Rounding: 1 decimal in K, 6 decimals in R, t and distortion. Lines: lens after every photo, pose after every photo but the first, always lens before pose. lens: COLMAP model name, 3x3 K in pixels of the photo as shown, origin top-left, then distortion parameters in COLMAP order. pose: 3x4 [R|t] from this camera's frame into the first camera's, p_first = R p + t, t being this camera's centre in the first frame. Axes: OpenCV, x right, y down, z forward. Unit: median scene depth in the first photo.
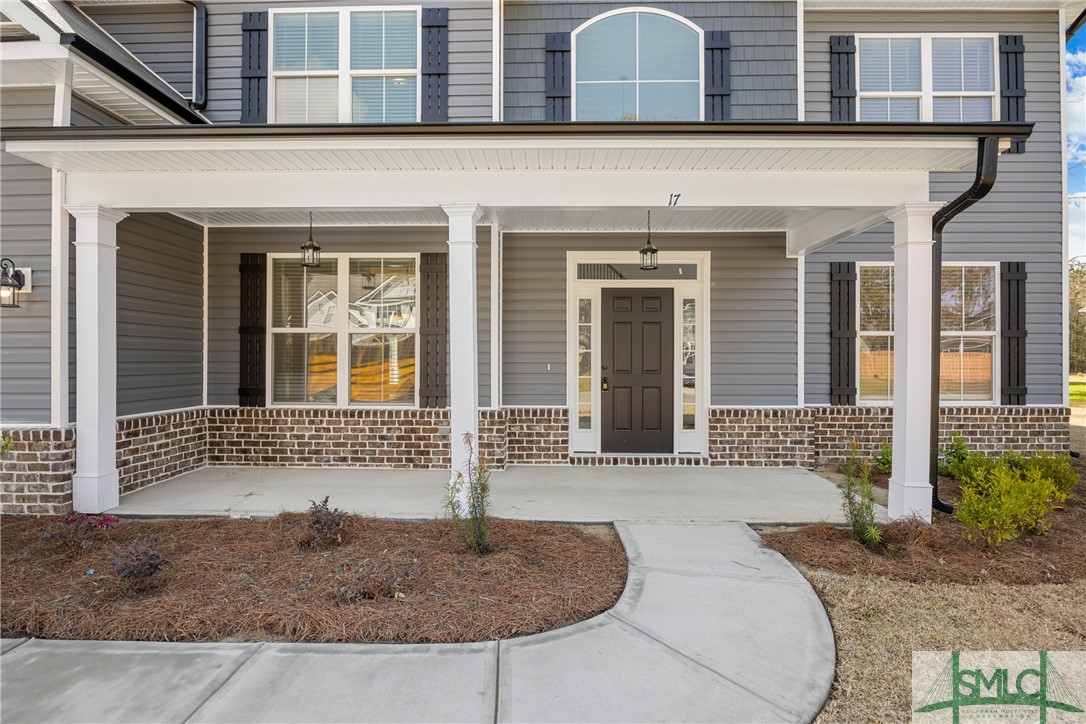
lens RADIAL K [[540.4, 0, 540.5], [0, 540.4, 356.0], [0, 0, 1]] dist [-0.005907, -0.000840]
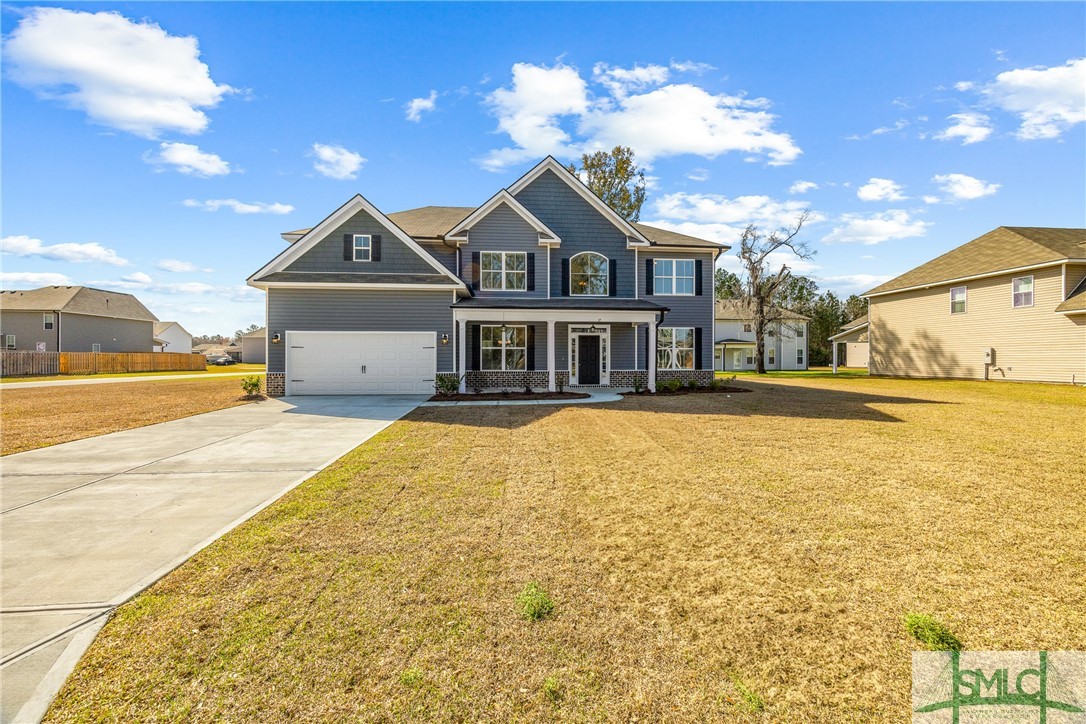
lens RADIAL K [[430.3, 0, 545.1], [0, 430.3, 358.7], [0, 0, 1]] dist [0.001029, -0.000204]
pose [[0.993101, -0.002910, 0.117228, -0.407156], [0.001626, 0.999938, 0.011043, -0.010400], [-0.117253, -0.010776, 0.993044, -1.628259]]
